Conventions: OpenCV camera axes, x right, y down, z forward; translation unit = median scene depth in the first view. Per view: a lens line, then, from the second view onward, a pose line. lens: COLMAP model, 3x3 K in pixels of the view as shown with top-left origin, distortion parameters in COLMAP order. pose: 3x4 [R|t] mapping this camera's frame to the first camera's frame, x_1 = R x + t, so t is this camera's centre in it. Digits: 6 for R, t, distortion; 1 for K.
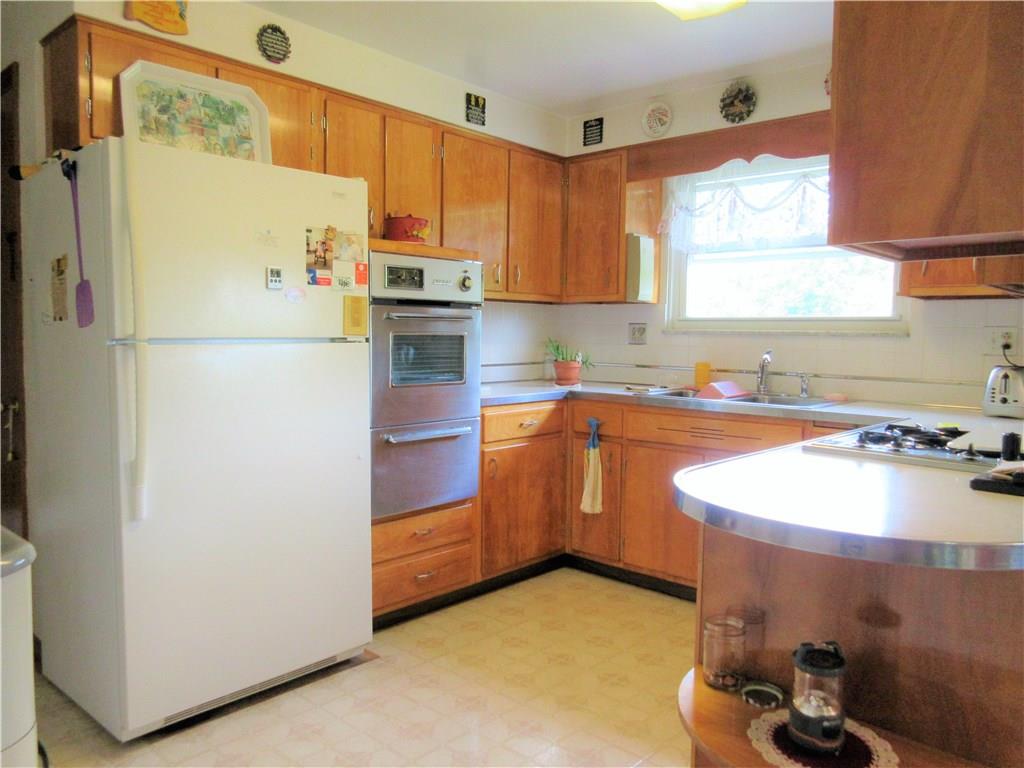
lens RADIAL K [[769.2, 0, 511.2], [0, 769.2, 385.1], [0, 0, 1]] dist [0.005273, -0.000378]
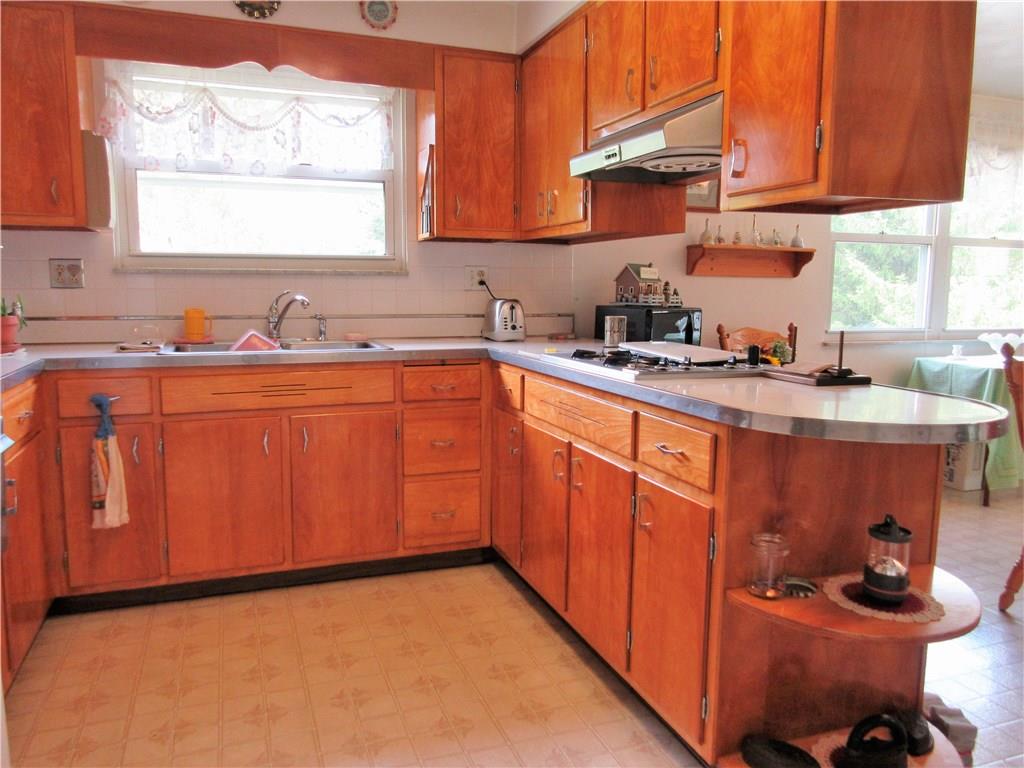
lens RADIAL K [[769.2, 0, 511.8], [0, 769.2, 383.1], [0, 0, 1]] dist [0.005273, -0.000378]
pose [[0.453374, -0.128249, 0.882045, -0.353880], [0.063829, 0.991725, 0.111388, -0.022427], [-0.889032, 0.005800, 0.457809, 0.357535]]
